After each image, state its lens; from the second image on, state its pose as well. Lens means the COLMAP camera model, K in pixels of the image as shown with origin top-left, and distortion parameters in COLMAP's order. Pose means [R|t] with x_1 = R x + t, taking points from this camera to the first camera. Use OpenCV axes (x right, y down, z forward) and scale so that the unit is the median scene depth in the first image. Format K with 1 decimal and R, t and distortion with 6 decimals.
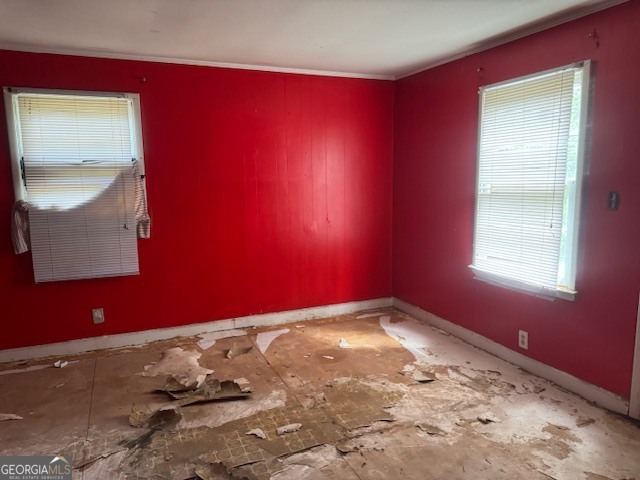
lens RADIAL K [[456.3, 0, 321.3], [0, 456.3, 242.8], [0, 0, 1]] dist [0.043269, -0.056067]
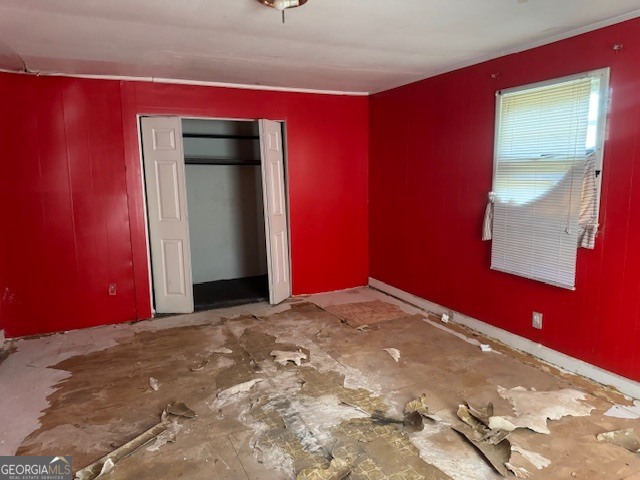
lens RADIAL K [[456.3, 0, 321.4], [0, 456.3, 239.2], [0, 0, 1]] dist [0.043269, -0.056067]
pose [[0.042426, 0.158023, -0.986524, 0.420619], [-0.135960, 0.979140, 0.150993, -0.090198], [0.989805, 0.127722, 0.063025, 0.513523]]
